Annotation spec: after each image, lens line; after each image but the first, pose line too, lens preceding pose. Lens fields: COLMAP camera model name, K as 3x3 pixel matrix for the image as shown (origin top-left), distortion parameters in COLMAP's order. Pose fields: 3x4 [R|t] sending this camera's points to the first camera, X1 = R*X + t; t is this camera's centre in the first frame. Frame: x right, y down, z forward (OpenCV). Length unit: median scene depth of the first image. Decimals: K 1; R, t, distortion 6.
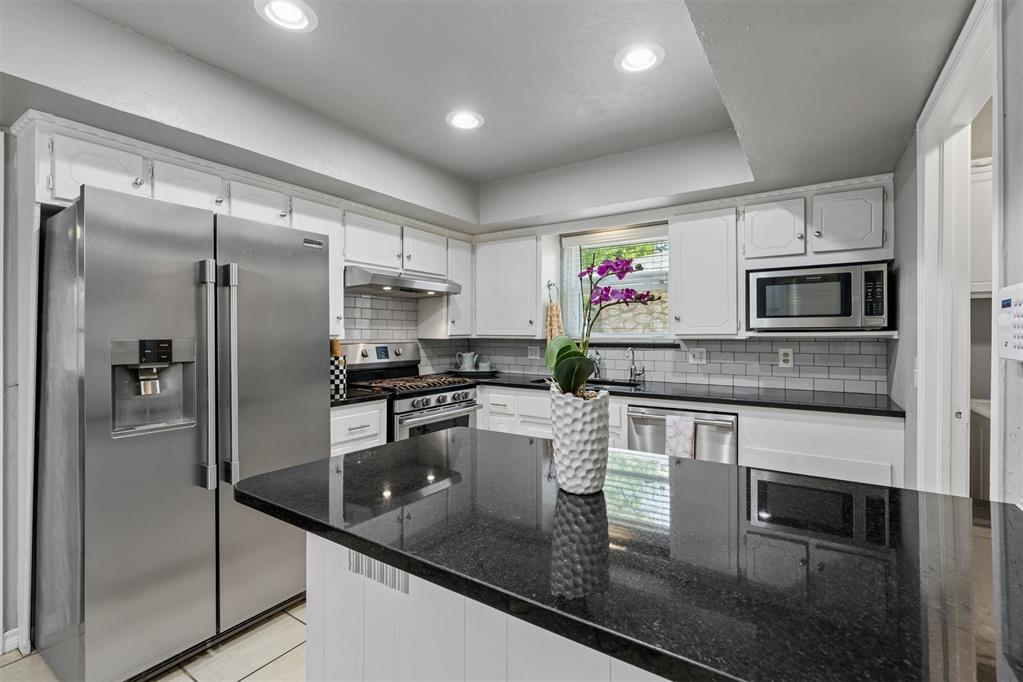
lens RADIAL K [[460.4, 0, 508.0], [0, 460.4, 333.7], [0, 0, 1]] dist [-0.007646, 0.003039]
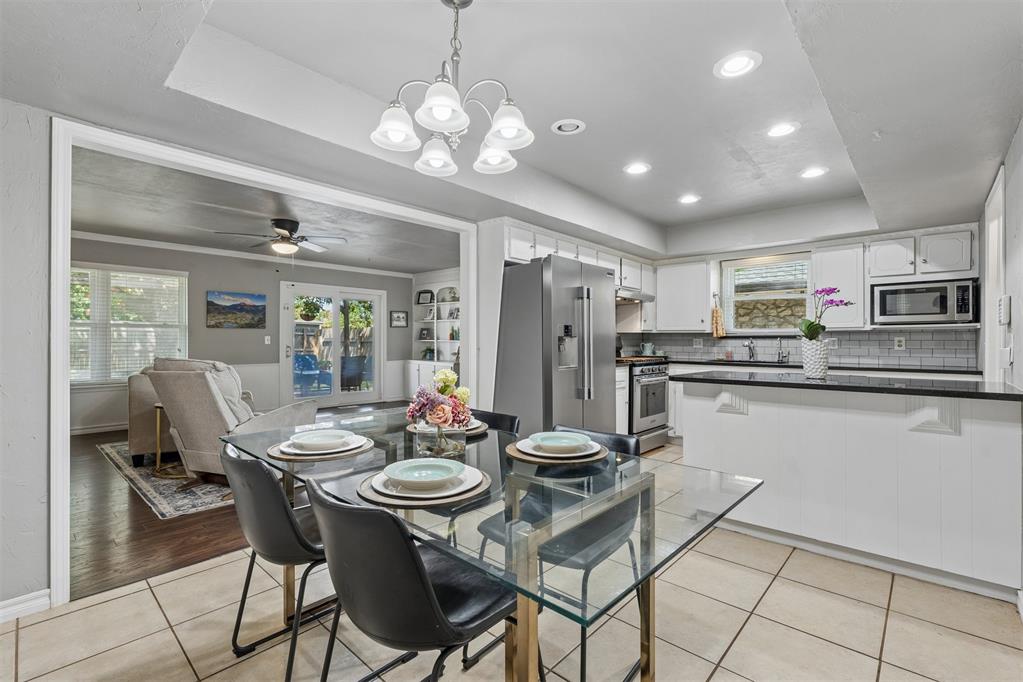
lens RADIAL K [[460.4, 0, 507.2], [0, 460.4, 343.0], [0, 0, 1]] dist [-0.007646, 0.003039]
pose [[0.987808, 0.004070, -0.155625, -0.447411], [-0.003273, 0.999980, 0.005378, 0.052003], [0.155644, -0.004803, 0.987802, -0.708716]]
